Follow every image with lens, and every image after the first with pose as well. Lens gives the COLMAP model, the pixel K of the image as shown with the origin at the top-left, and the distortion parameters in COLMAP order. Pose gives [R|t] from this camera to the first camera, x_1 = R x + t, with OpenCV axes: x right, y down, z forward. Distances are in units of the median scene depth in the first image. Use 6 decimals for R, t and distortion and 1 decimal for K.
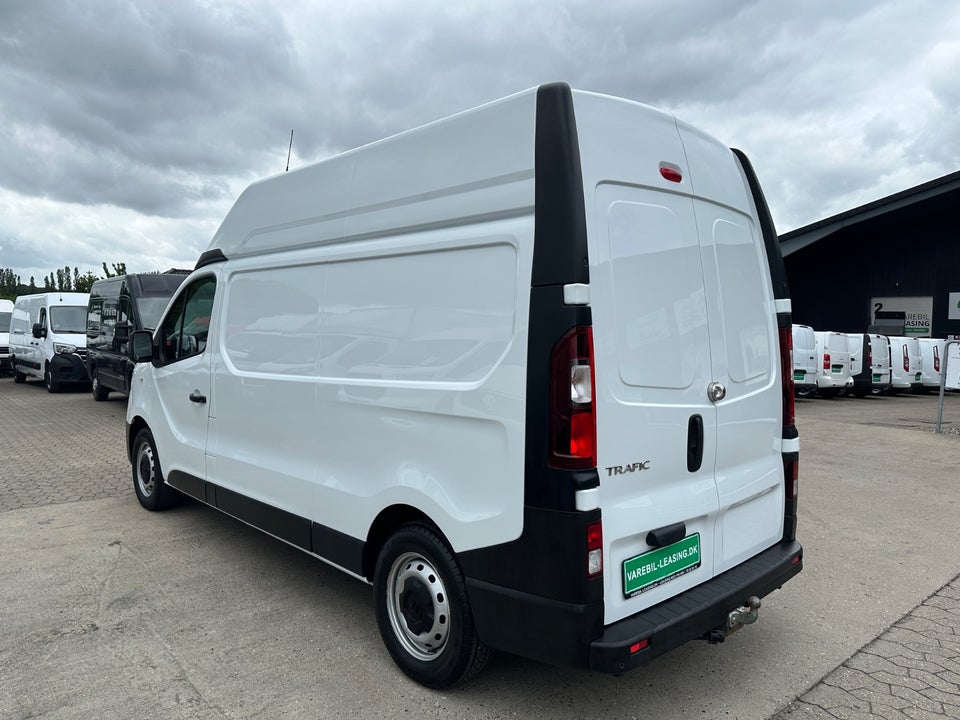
lens RADIAL K [[701.5, 0, 464.3], [0, 701.5, 336.2], [0, 0, 1]] dist [0.008671, -0.092101]
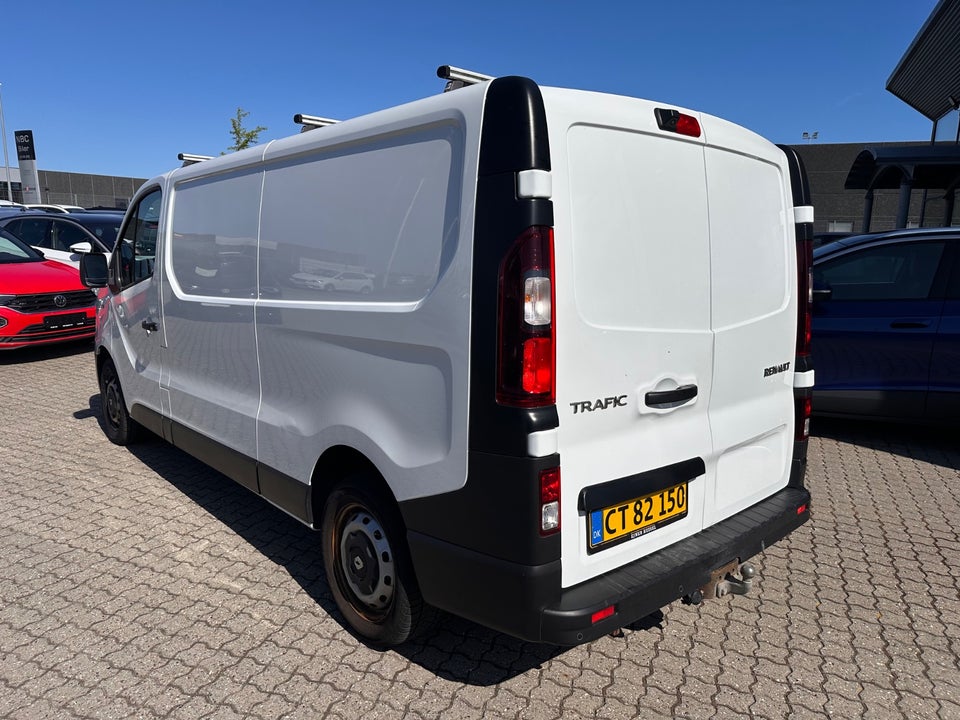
lens RADIAL K [[696.3, 0, 480.0], [0, 696.3, 360.0], [0, 0, 1]] dist [0.060764, -0.205152]
pose [[0.999921, 0.002473, -0.012318, 0.104684], [-0.000886, 0.991879, 0.127184, 0.032484], [0.012532, -0.127163, 0.991803, 0.192833]]
